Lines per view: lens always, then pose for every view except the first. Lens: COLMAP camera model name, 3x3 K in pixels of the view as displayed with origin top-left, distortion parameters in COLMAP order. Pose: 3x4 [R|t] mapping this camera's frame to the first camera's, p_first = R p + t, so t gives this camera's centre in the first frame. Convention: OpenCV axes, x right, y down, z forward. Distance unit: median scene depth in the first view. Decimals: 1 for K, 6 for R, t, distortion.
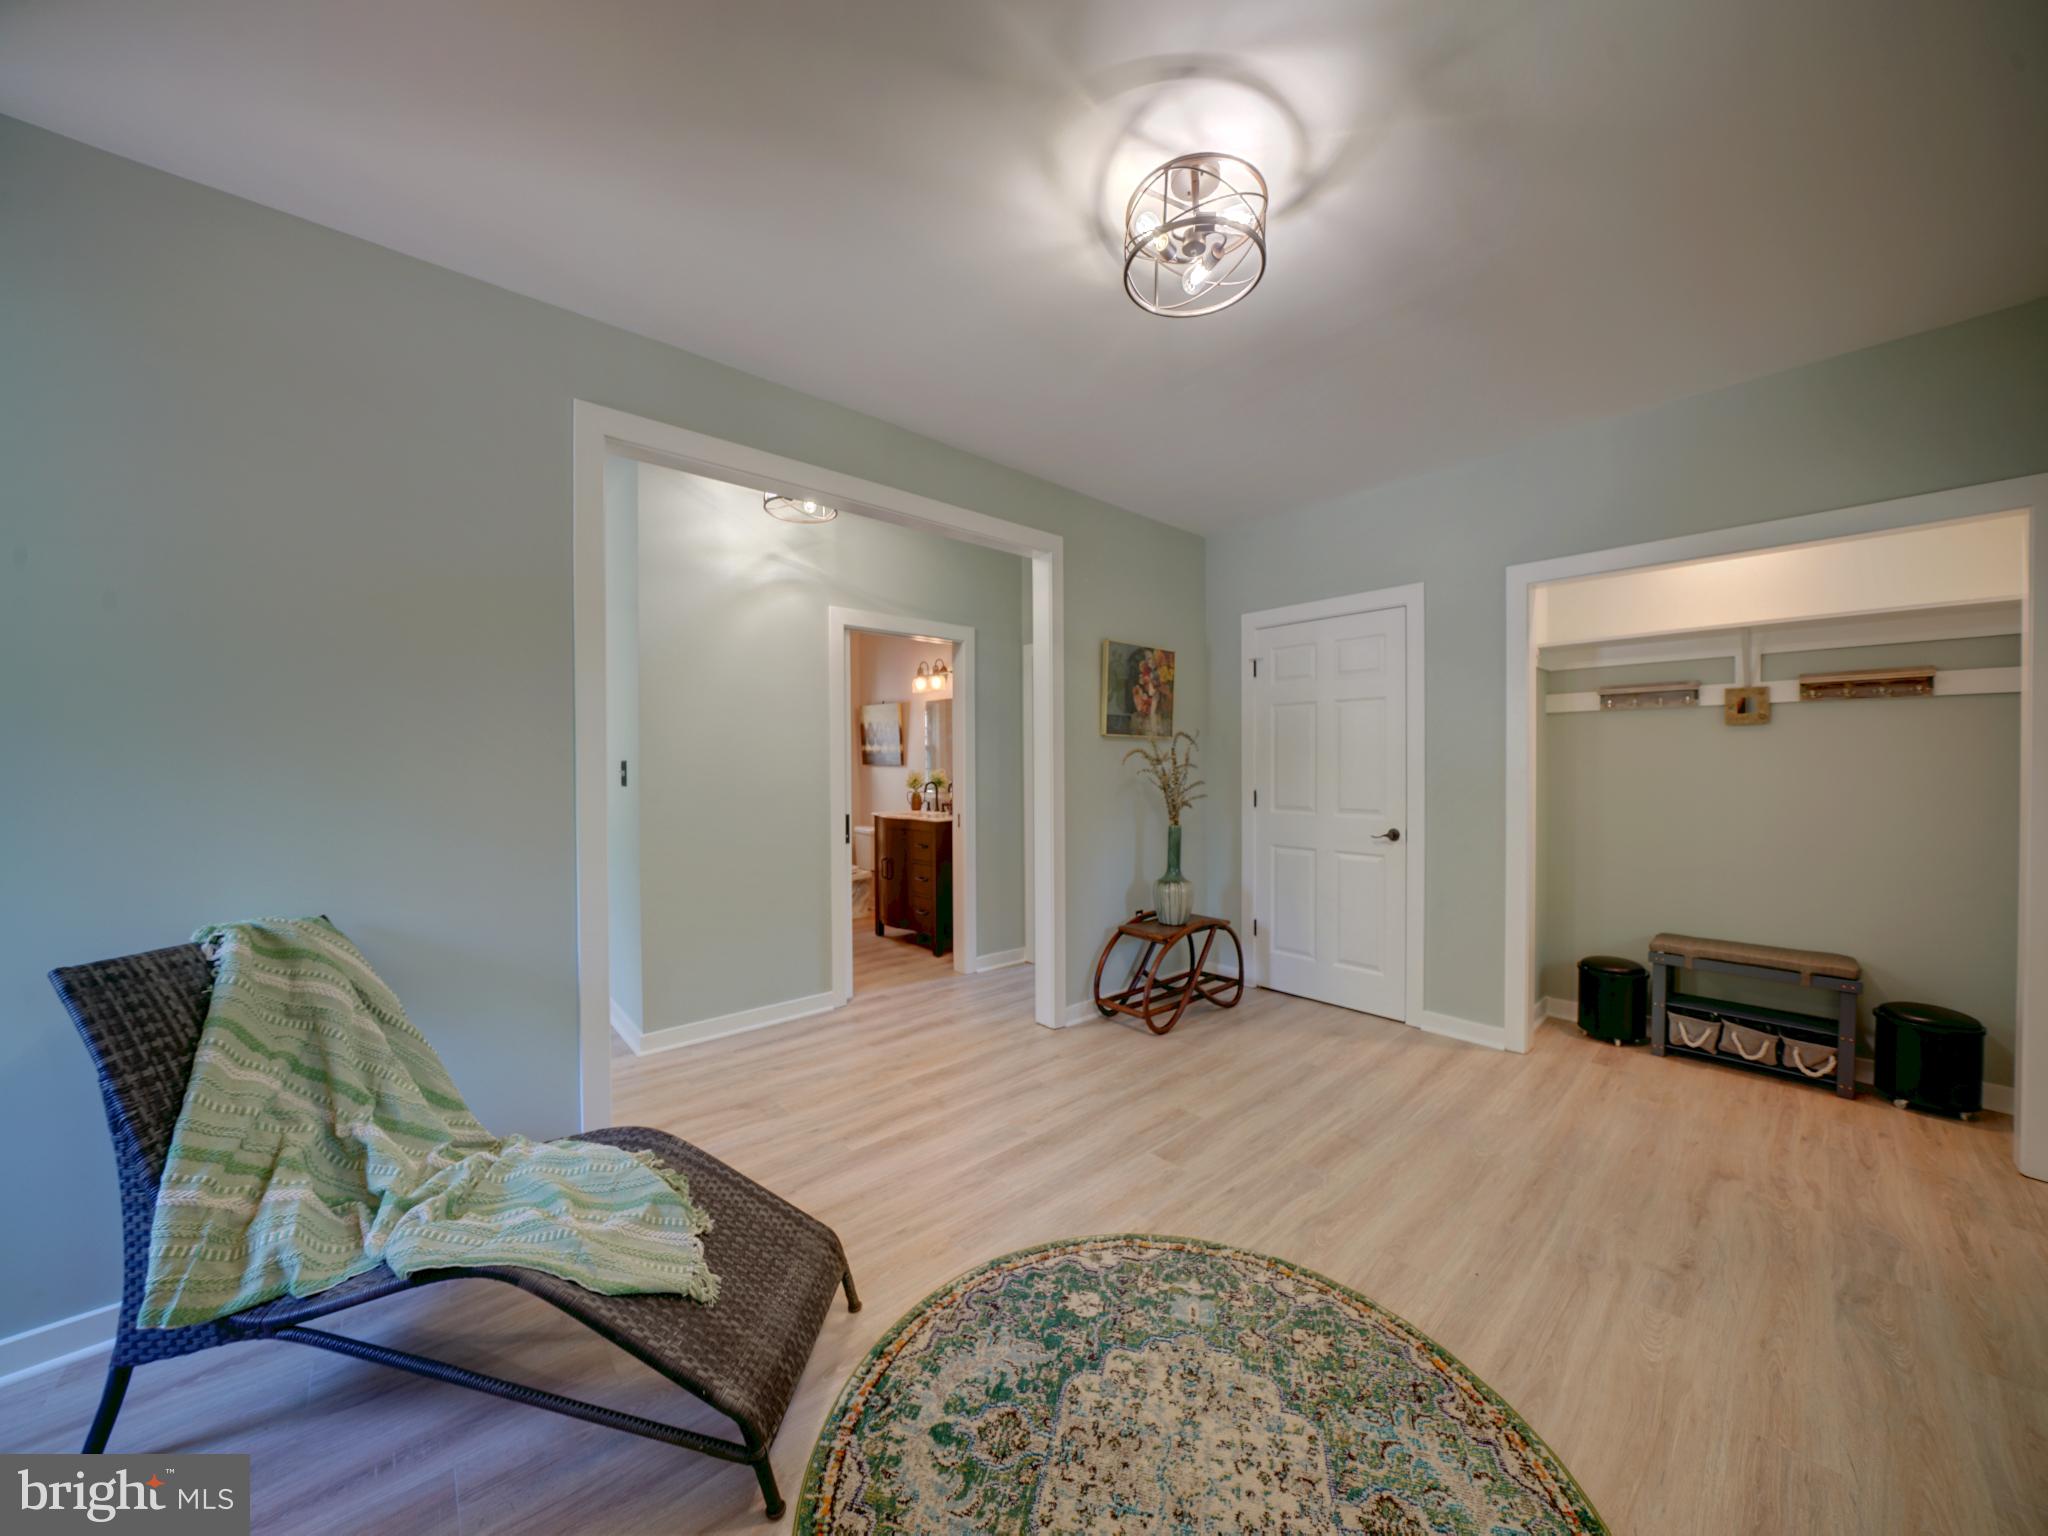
lens RADIAL K [[708.8, 0, 1015.3], [0, 708.8, 768.5], [0, 0, 1]] dist [-0.024606, 0.002302]
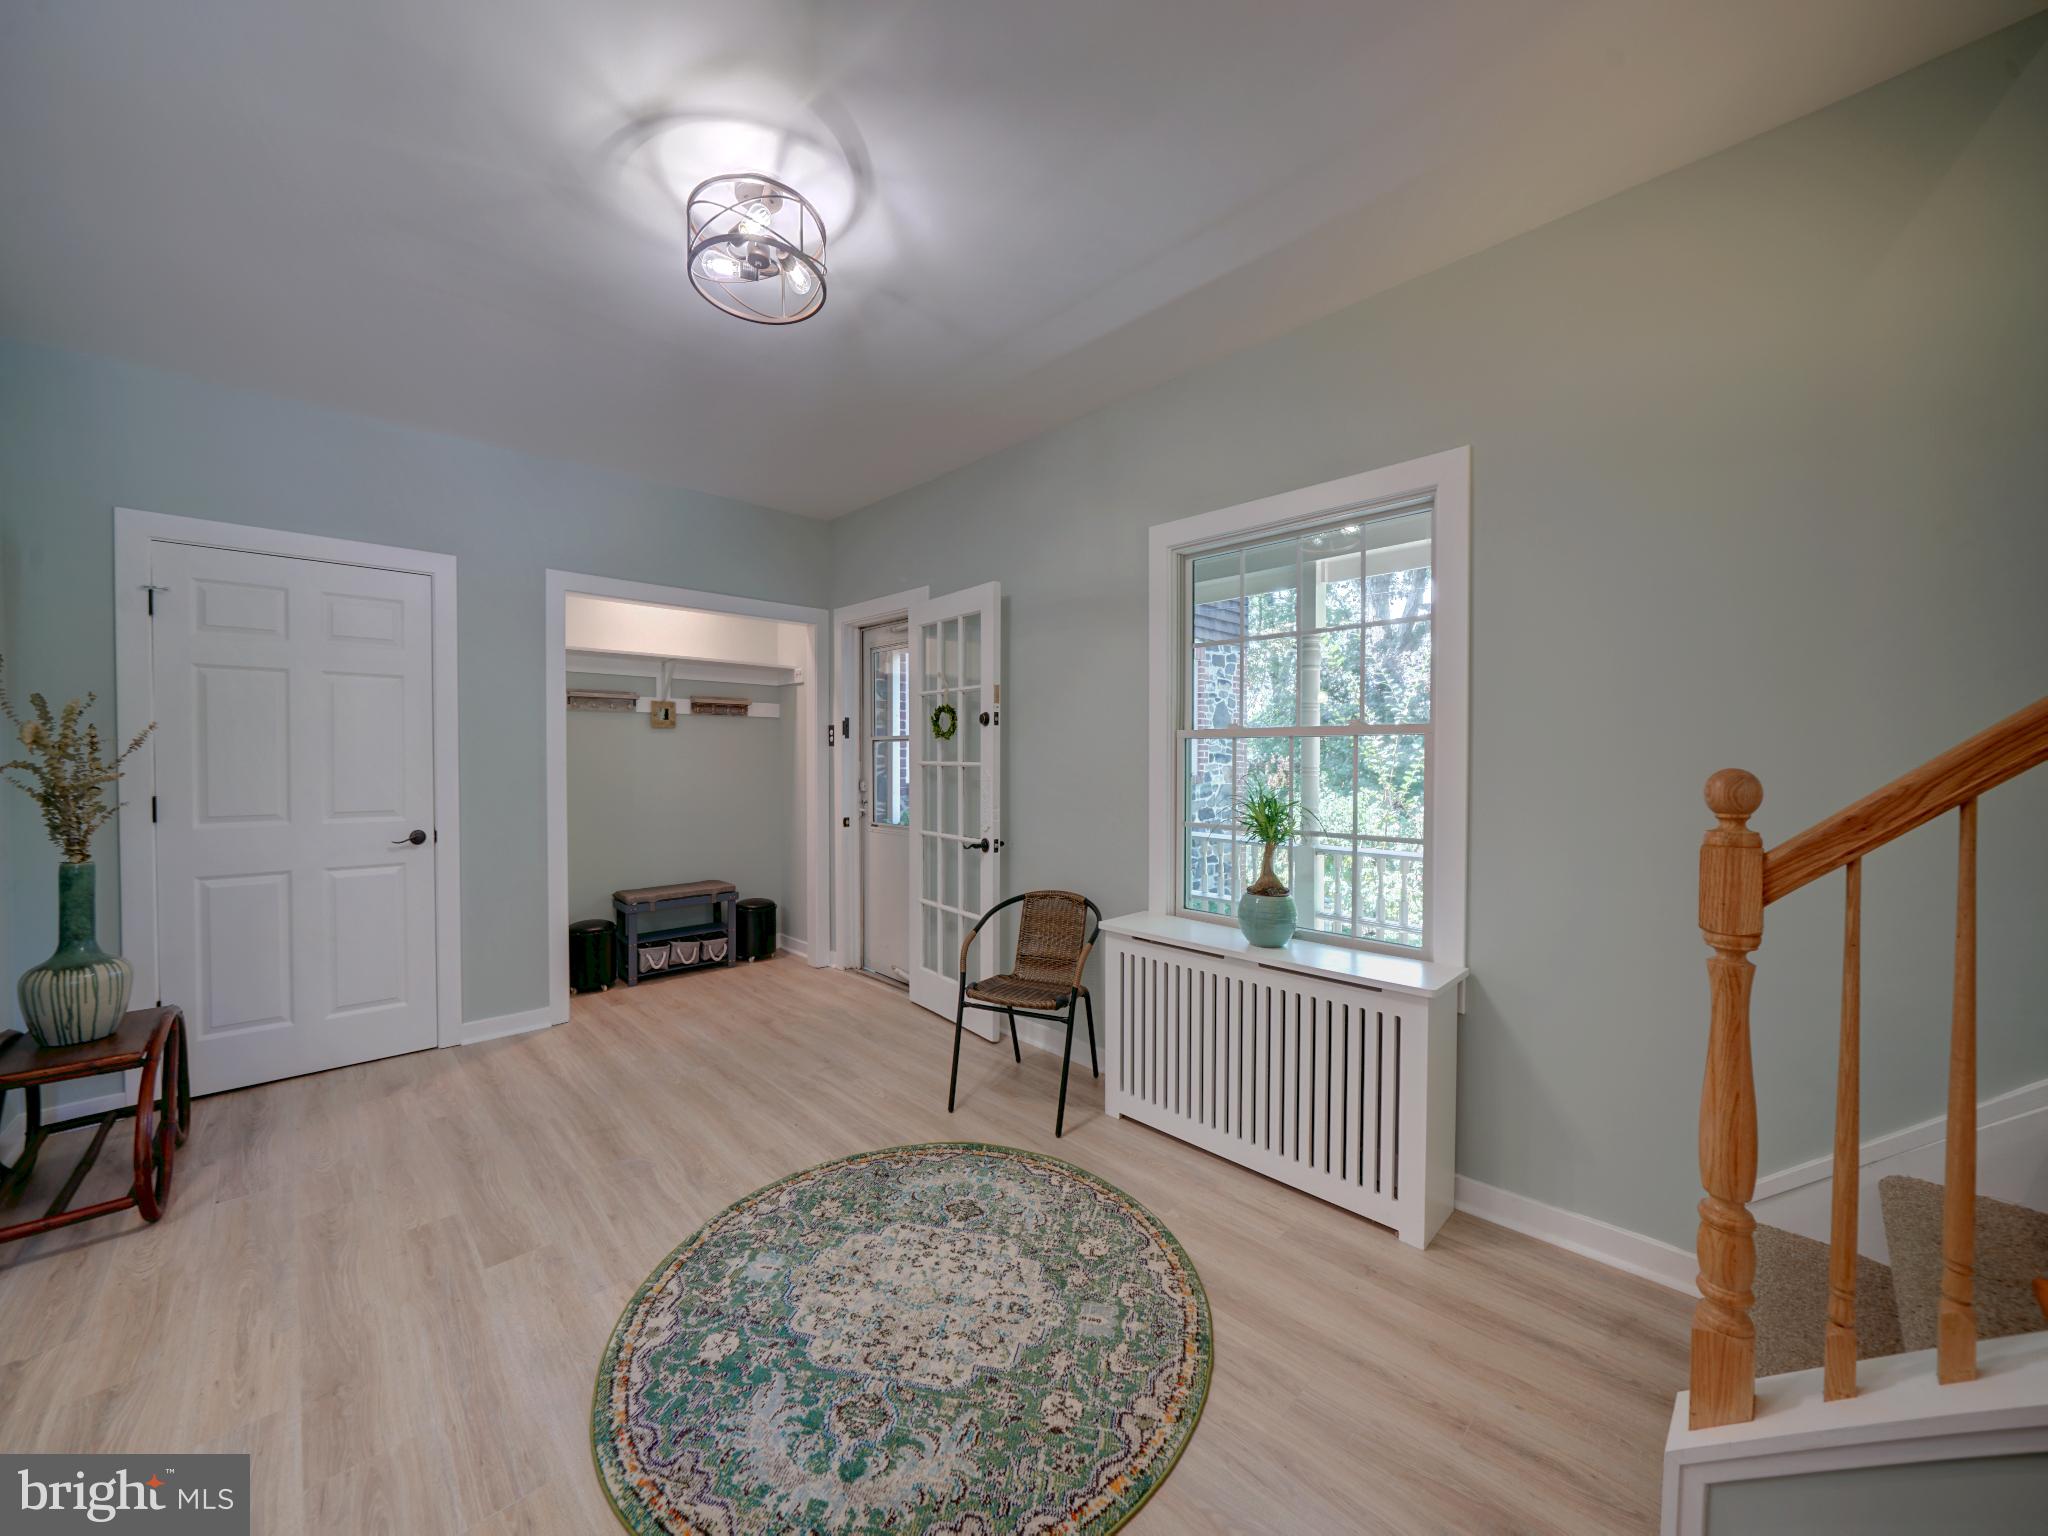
lens RADIAL K [[760.5, 0, 1014.3], [0, 760.5, 765.8], [0, 0, 1]] dist [-0.010565, -0.000324]
pose [[-0.043602, -0.006223, 0.999030, -0.666439], [0.006579, 0.999957, 0.006516, 0.008913], [-0.999027, 0.006857, -0.043560, 0.493199]]
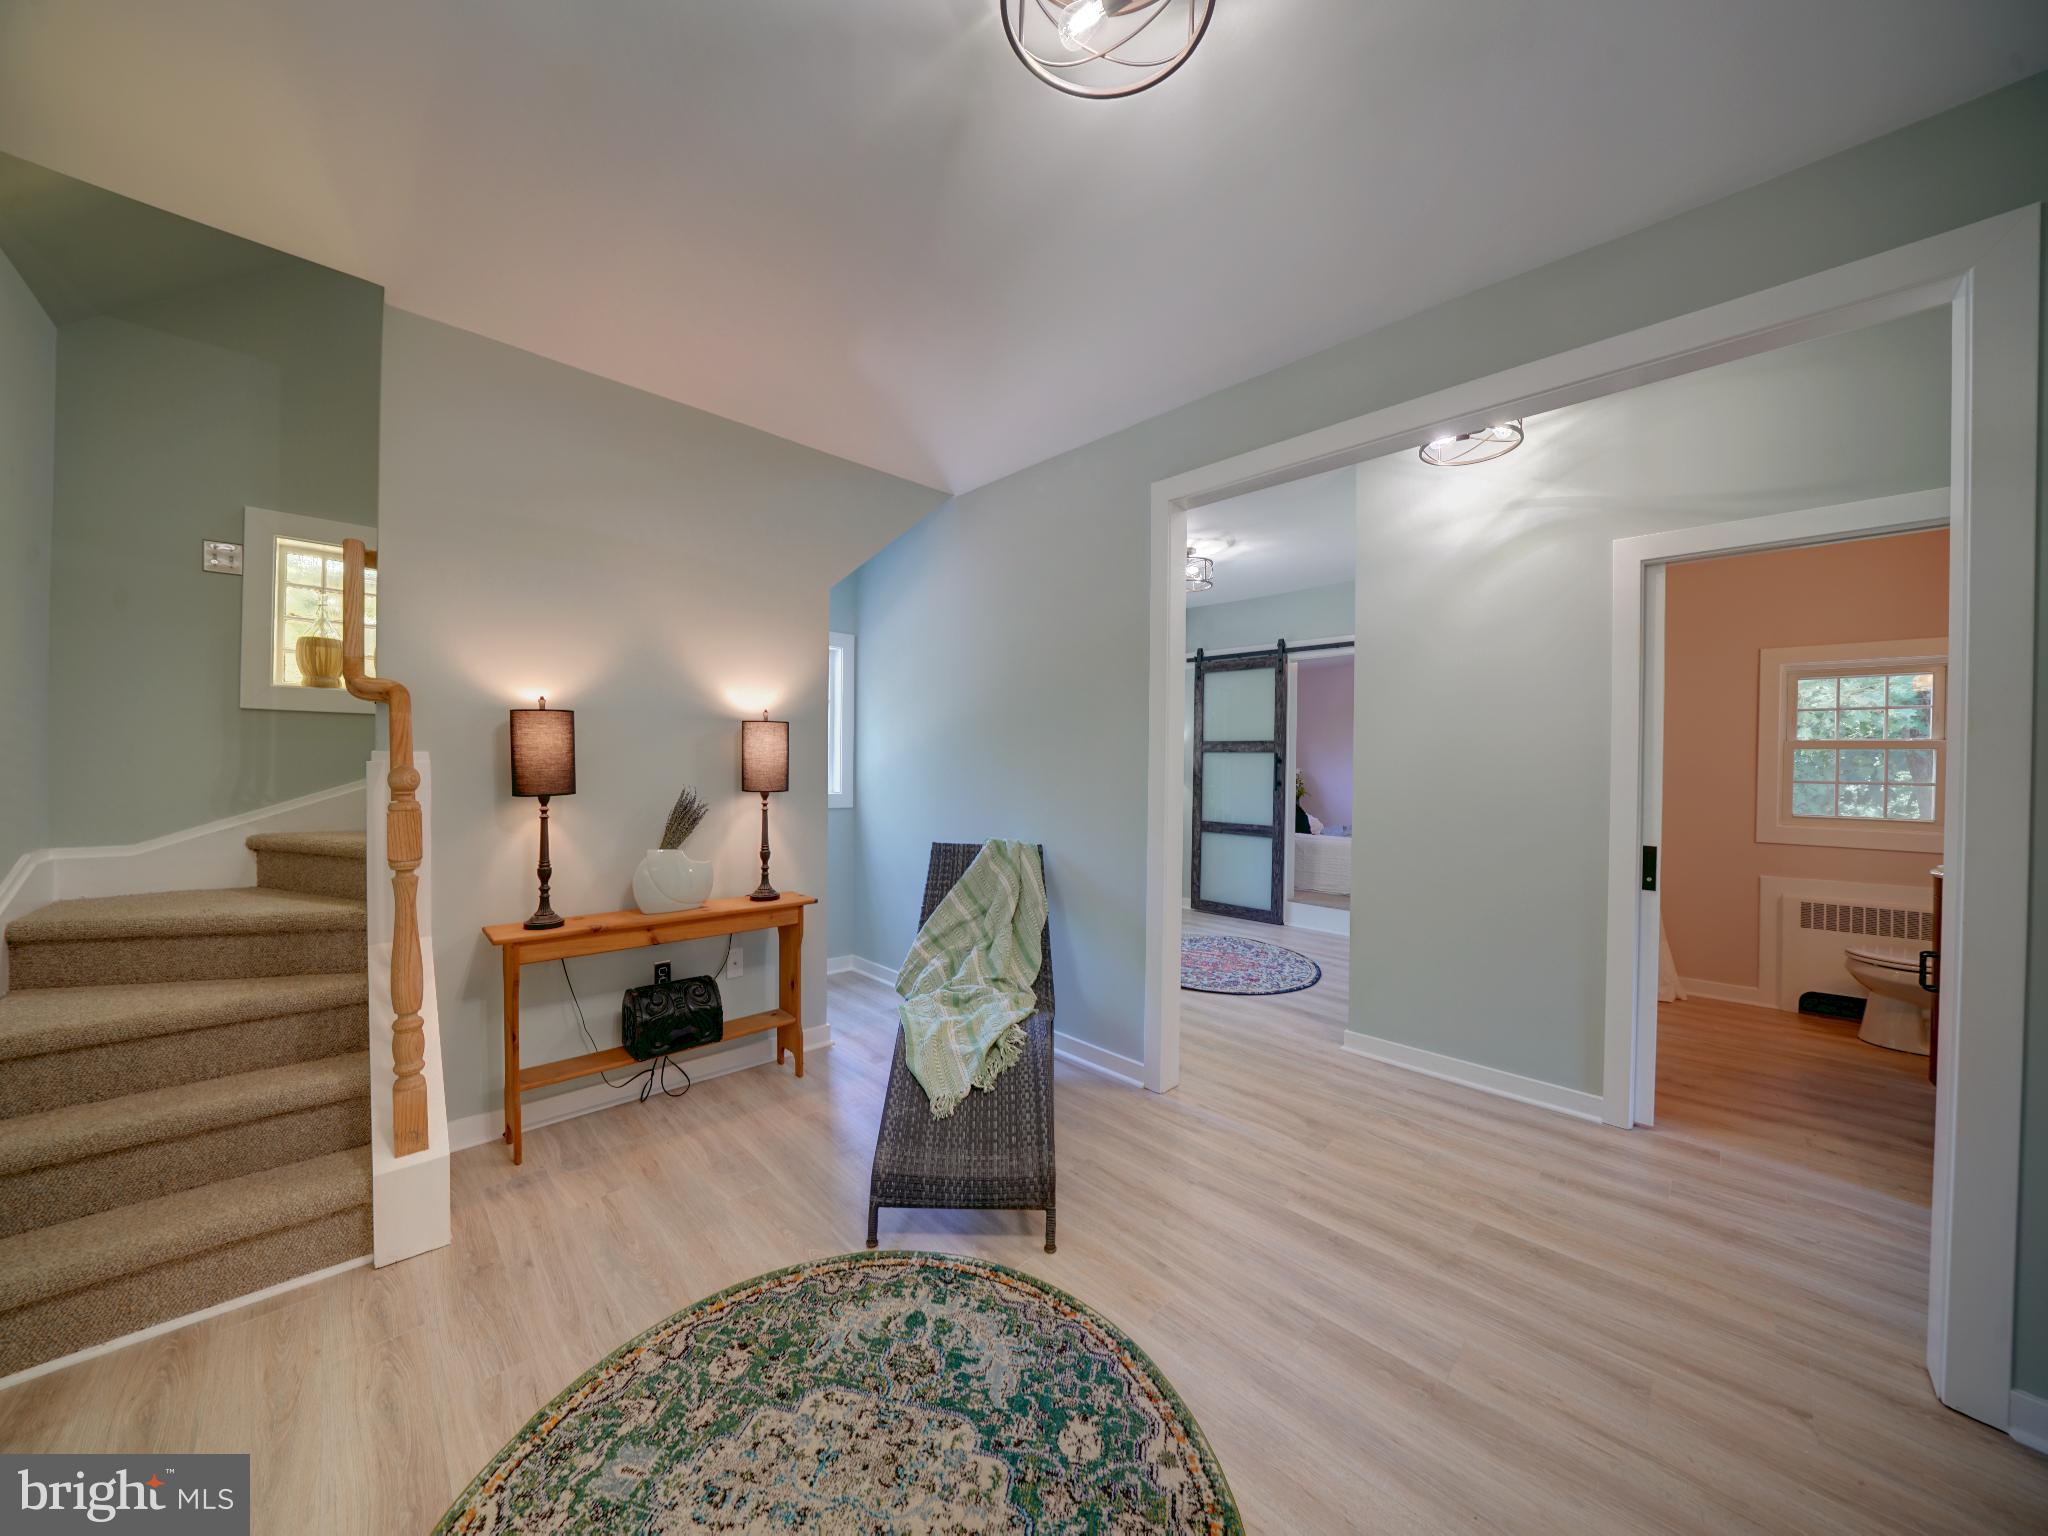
lens RADIAL K [[708.8, 0, 1018.4], [0, 708.8, 768.8], [0, 0, 1]] dist [-0.024606, 0.002302]
pose [[0.053838, 0.011586, -0.998482, 0.656787], [-0.019446, 0.999755, 0.010553, -0.004020], [0.998360, 0.018848, 0.054050, 0.656230]]
